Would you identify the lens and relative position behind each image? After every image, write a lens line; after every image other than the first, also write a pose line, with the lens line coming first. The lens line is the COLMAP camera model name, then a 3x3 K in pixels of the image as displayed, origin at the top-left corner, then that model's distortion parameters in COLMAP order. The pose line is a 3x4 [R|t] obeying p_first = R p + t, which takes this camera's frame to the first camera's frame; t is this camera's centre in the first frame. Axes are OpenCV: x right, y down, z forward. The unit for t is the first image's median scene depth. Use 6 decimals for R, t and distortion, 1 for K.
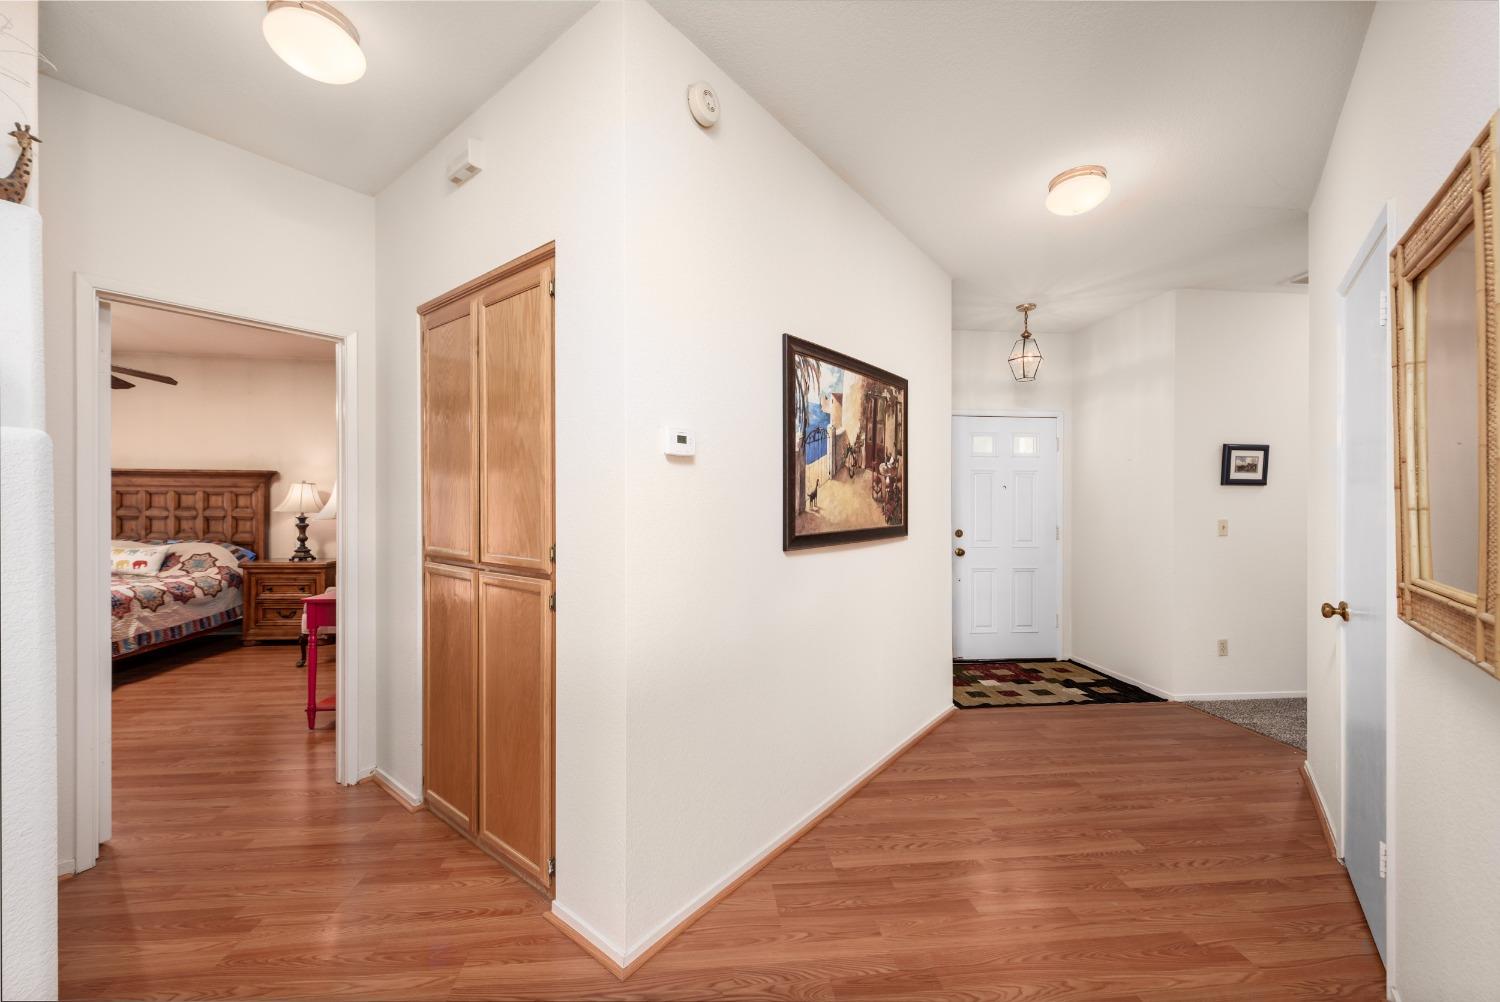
lens RADIAL K [[561.4, 0, 750.0], [0, 561.4, 501.0], [0, 0, 1]] dist [0.000318, 0.000047]
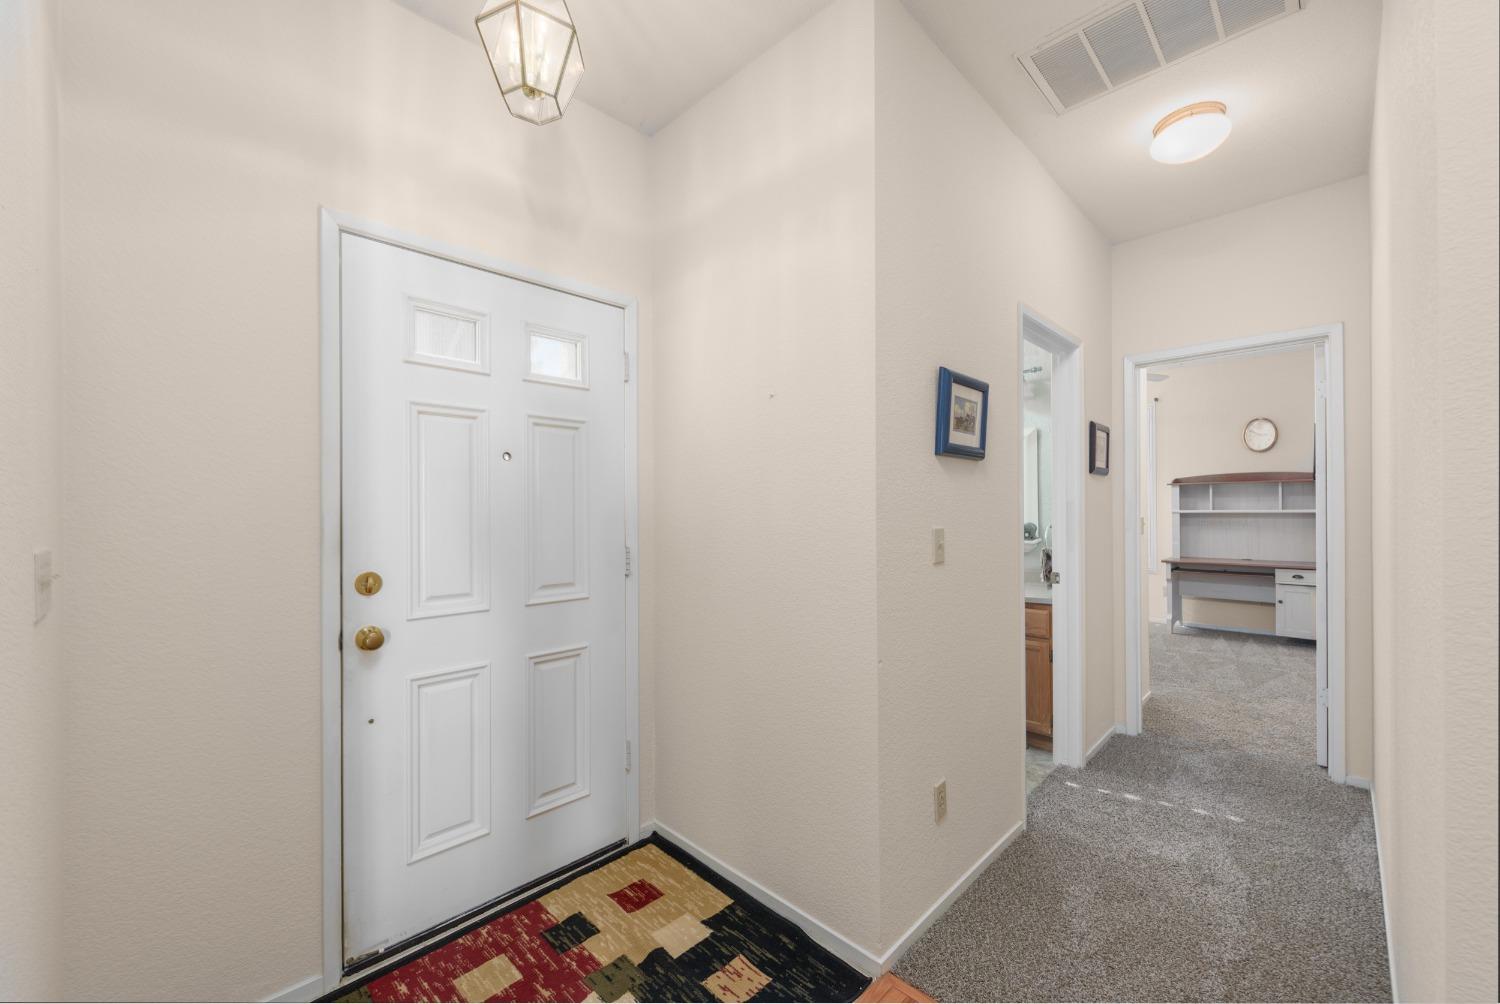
lens RADIAL K [[599.4, 0, 735.4], [0, 599.4, 517.3], [0, 0, 1]] dist [0.000386, -0.000008]
pose [[0.782857, -0.015353, 0.622012, 0.347969], [0.002809, 0.999773, 0.021143, 0.010881], [-0.622195, -0.014805, 0.782722, 0.626118]]
